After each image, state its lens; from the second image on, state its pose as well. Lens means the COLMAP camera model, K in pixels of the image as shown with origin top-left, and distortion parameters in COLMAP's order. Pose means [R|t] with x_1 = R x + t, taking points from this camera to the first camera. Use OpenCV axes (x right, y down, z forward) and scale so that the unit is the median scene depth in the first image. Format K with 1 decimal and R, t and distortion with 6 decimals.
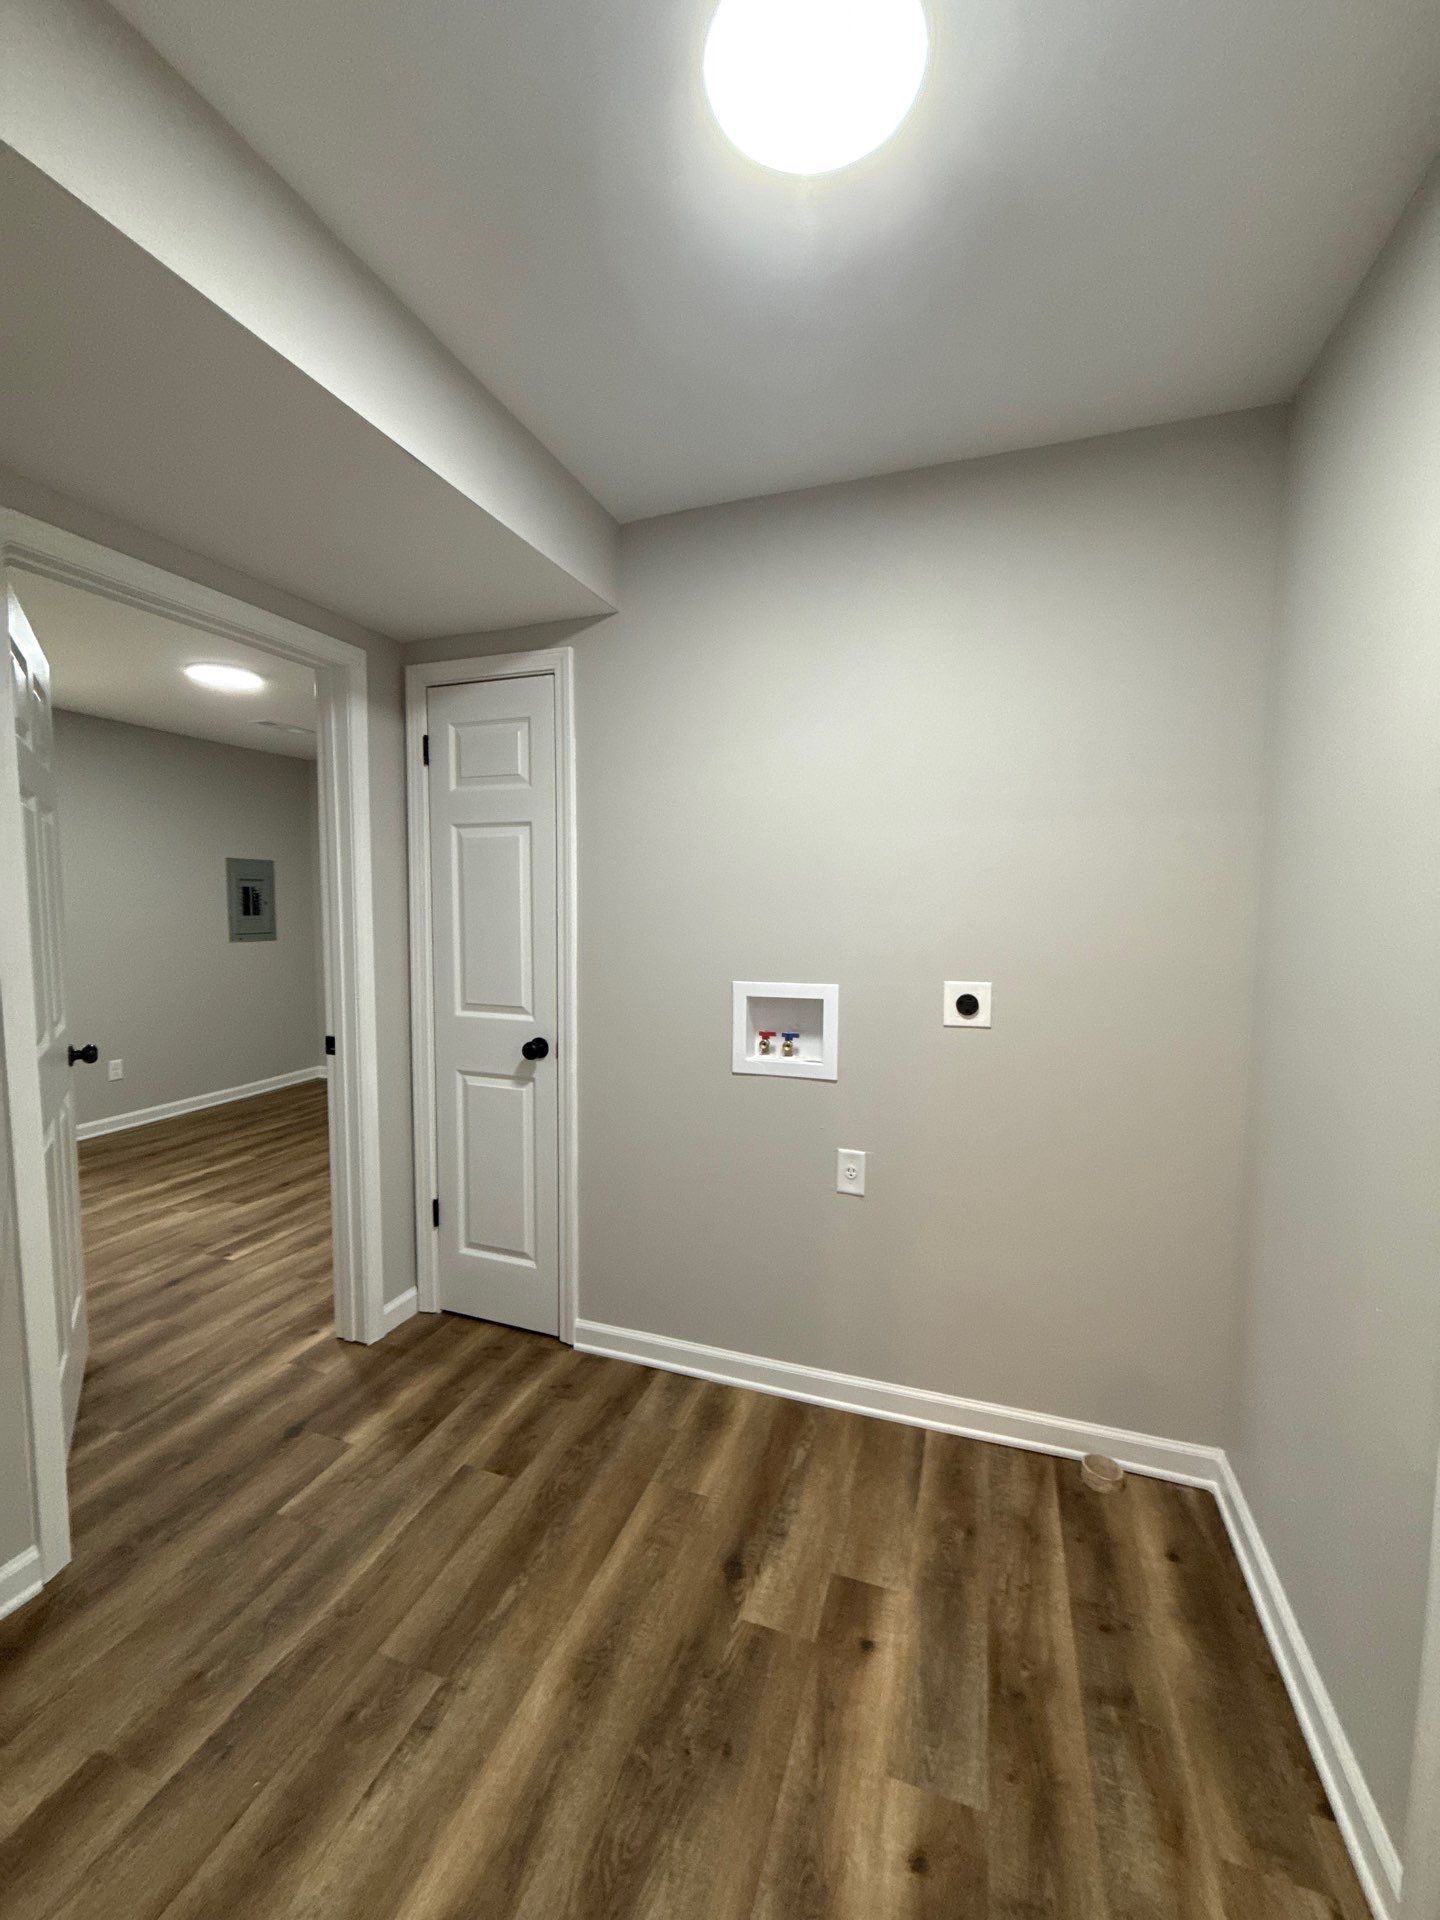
lens RADIAL K [[781.3, 0, 709.9], [0, 781.3, 964.9], [0, 0, 1]] dist [0.000211, -0.015148]
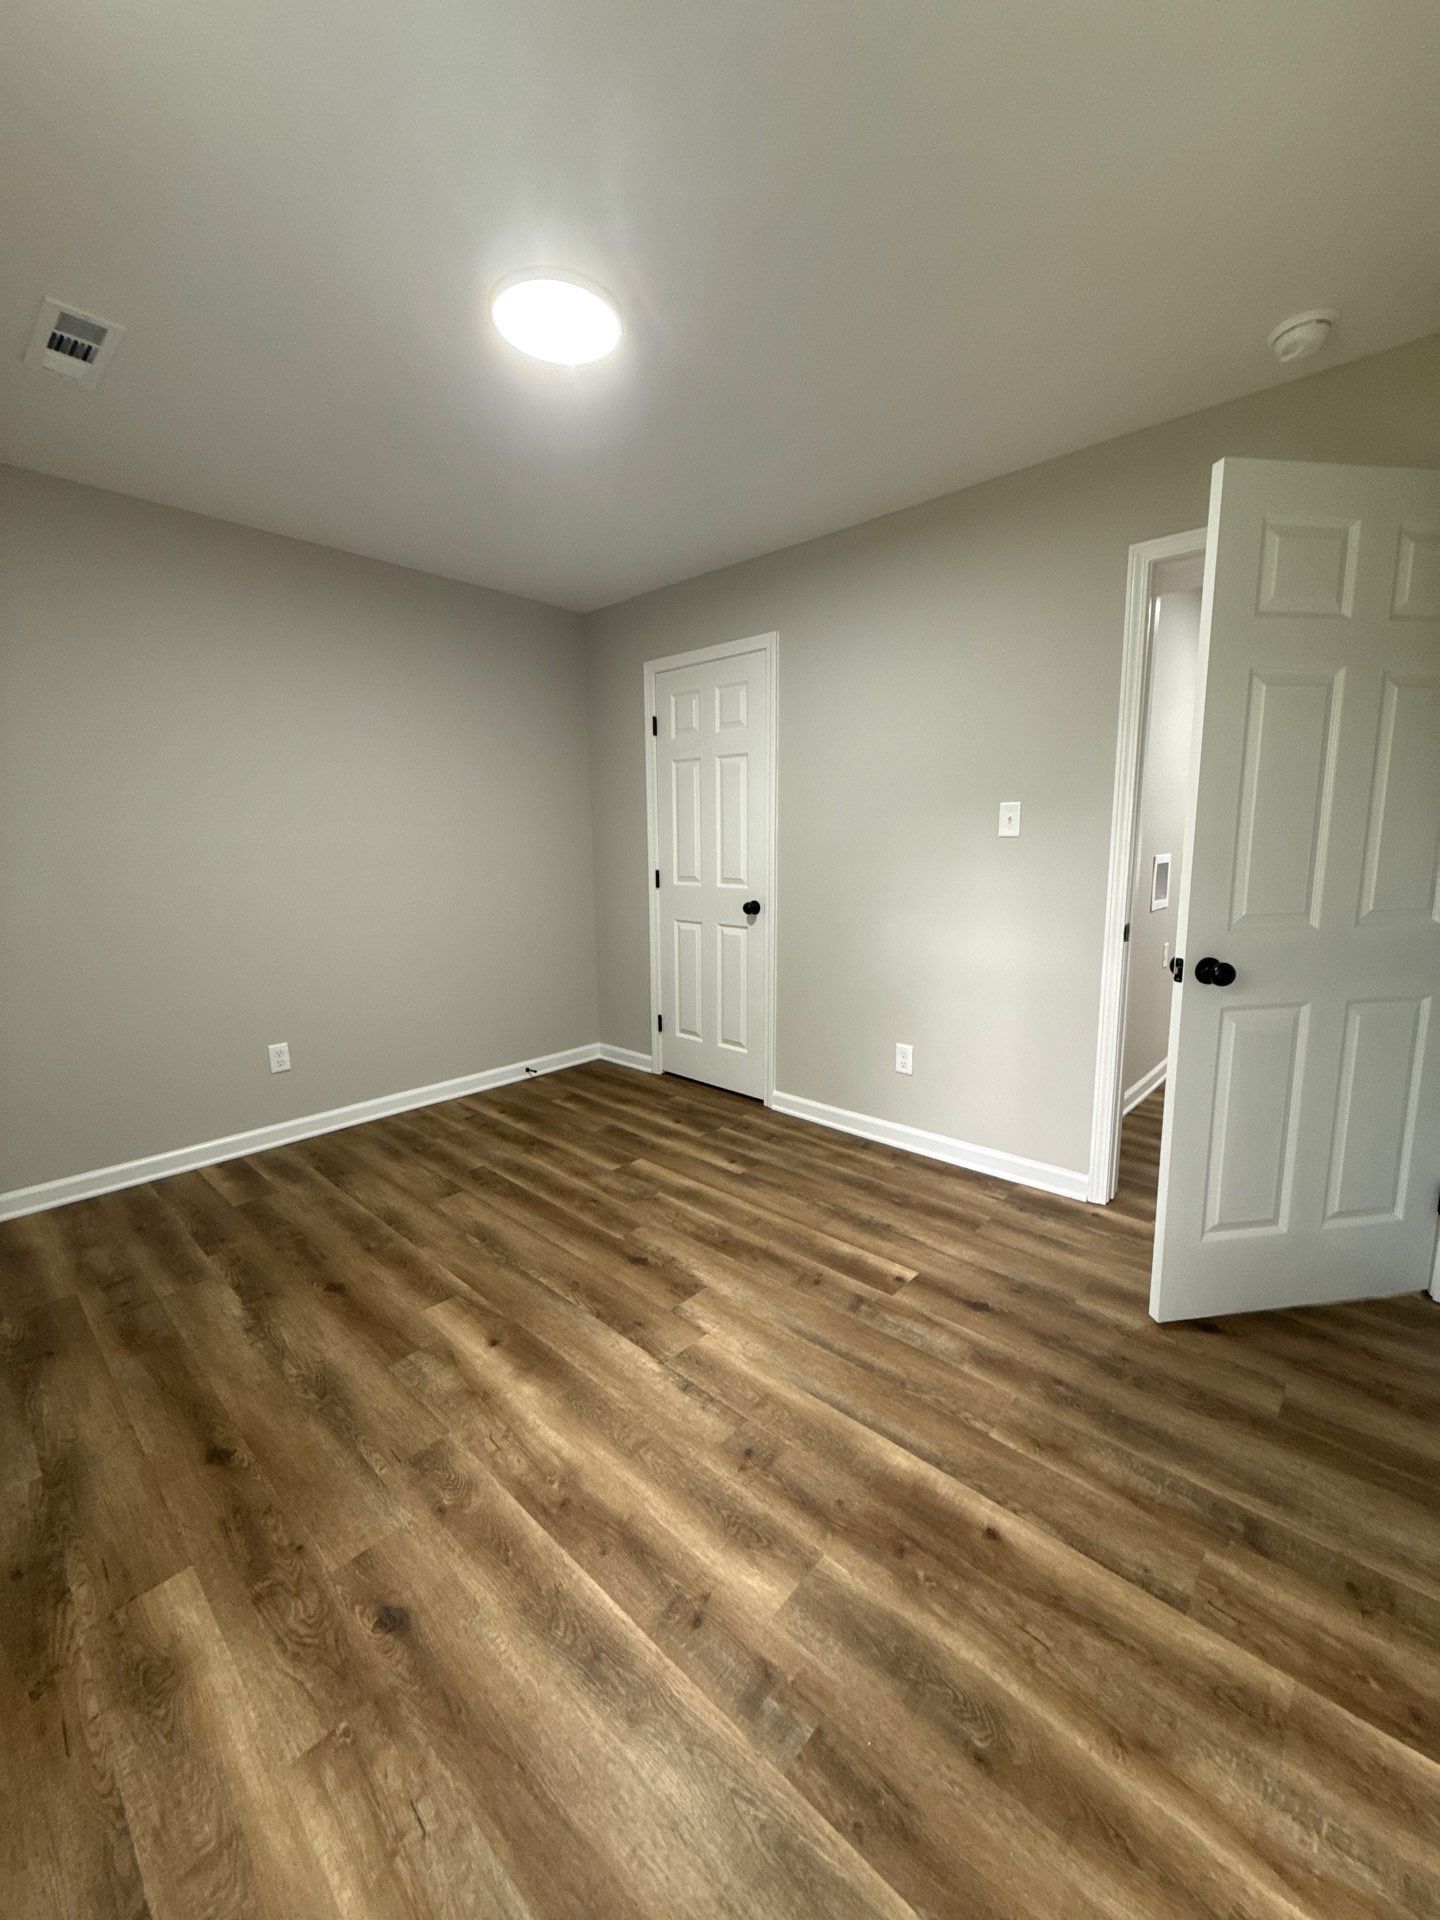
lens RADIAL K [[760.7, 0, 720.0], [0, 760.7, 960.0], [0, 0, 1]] dist [0.000934, 0.000463]
pose [[0.387864, -0.154097, 0.908744, -1.105559], [0.080063, 0.987832, 0.133336, -0.047298], [-0.918233, 0.021040, 0.395482, 0.712849]]
